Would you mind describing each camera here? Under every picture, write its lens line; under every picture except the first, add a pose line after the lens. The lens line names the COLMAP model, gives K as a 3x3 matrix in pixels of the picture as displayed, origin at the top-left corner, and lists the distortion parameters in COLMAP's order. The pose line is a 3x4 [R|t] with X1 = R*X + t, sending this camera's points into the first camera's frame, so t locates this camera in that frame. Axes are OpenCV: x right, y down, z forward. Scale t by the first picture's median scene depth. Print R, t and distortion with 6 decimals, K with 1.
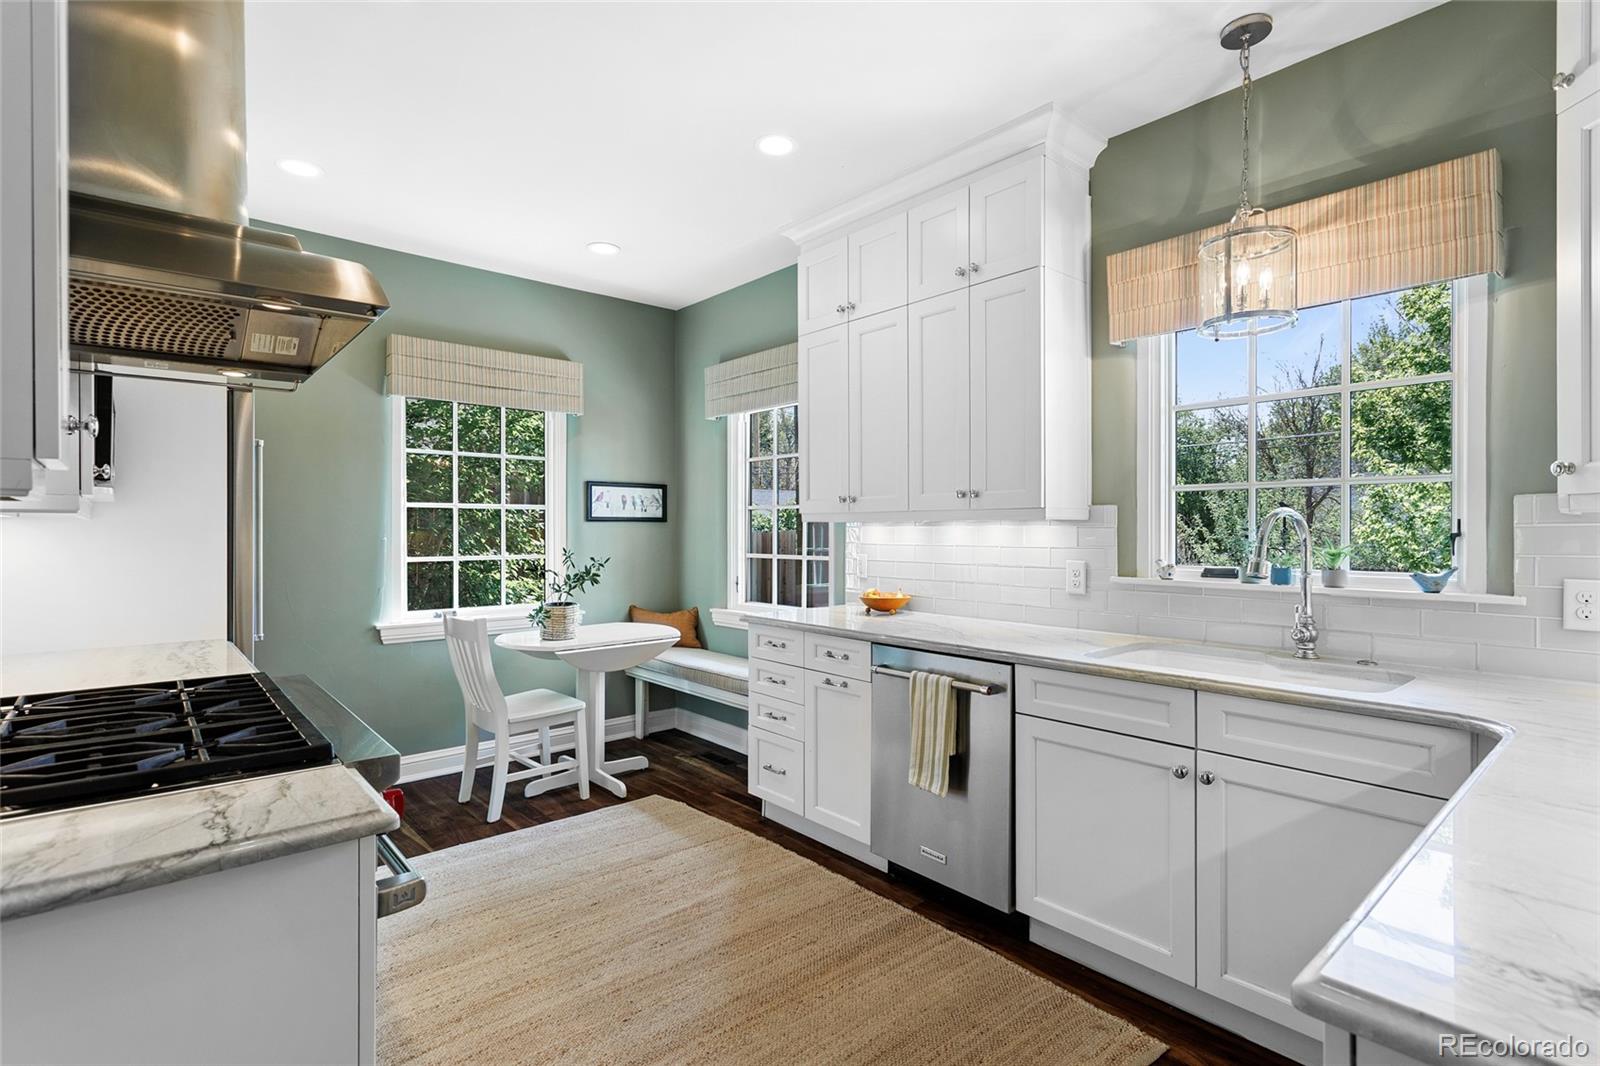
lens RADIAL K [[766.8, 0, 798.2], [0, 766.8, 533.4], [0, 0, 1]] dist [0.000632, 0.000108]
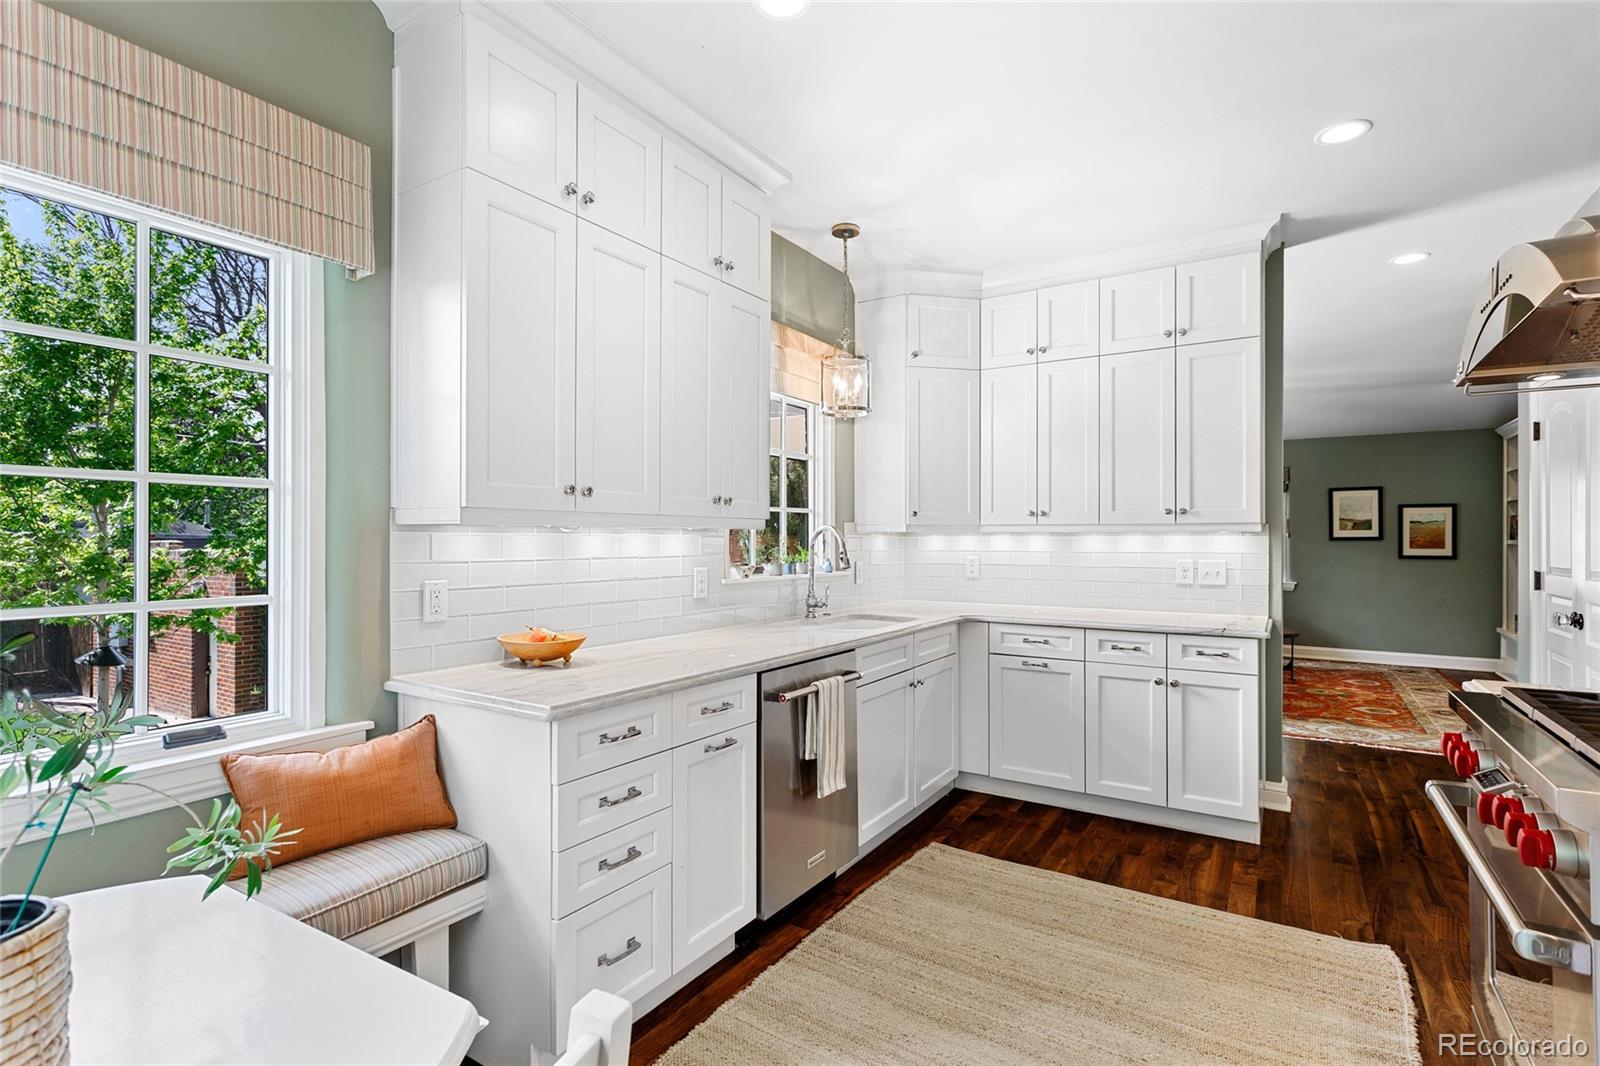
lens RADIAL K [[766.8, 0, 797.9], [0, 766.8, 540.1], [0, 0, 1]] dist [0.000632, 0.000108]
pose [[-0.290573, 0.000485, 0.956853, -0.761441], [-0.002035, 0.999997, -0.001125, -0.000807], [-0.956851, -0.002274, -0.290571, 1.278524]]
